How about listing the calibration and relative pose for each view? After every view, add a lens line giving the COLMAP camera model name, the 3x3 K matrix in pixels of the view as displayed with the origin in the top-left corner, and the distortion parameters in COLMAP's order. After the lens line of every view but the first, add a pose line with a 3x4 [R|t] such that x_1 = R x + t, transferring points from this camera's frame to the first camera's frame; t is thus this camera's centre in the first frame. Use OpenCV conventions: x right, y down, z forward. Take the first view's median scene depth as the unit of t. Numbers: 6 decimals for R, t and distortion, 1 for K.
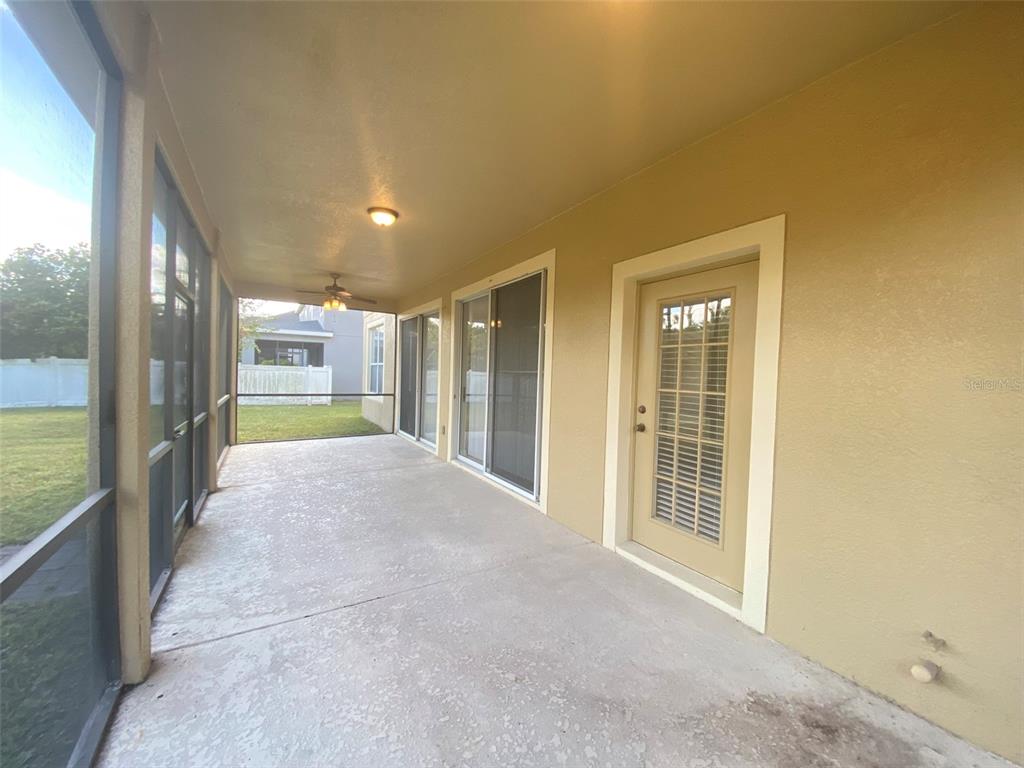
lens RADIAL K [[428.5, 0, 516.1], [0, 428.5, 385.9], [0, 0, 1]] dist [0.017015, -0.000395]
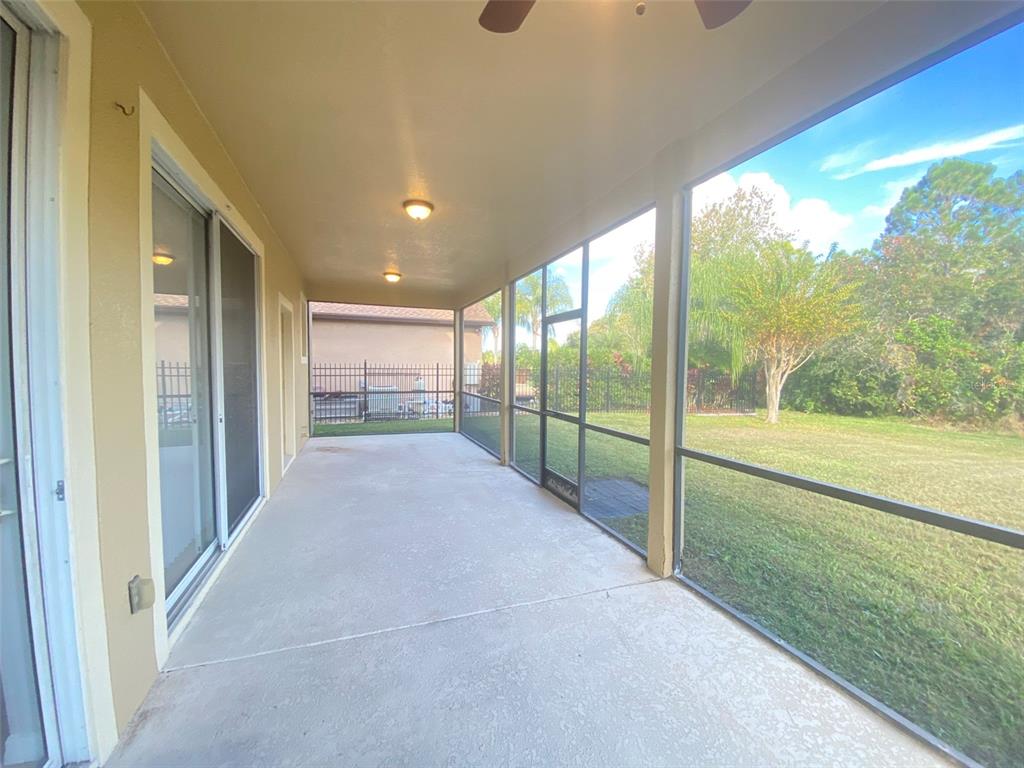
lens RADIAL K [[428.5, 0, 516.1], [0, 428.5, 385.9], [0, 0, 1]] dist [0.017015, -0.000395]
pose [[-0.984332, -0.044919, 0.170507, -0.710263], [-0.031045, 0.996050, 0.083184, -0.084020], [-0.173570, 0.076588, -0.981839, 1.946376]]
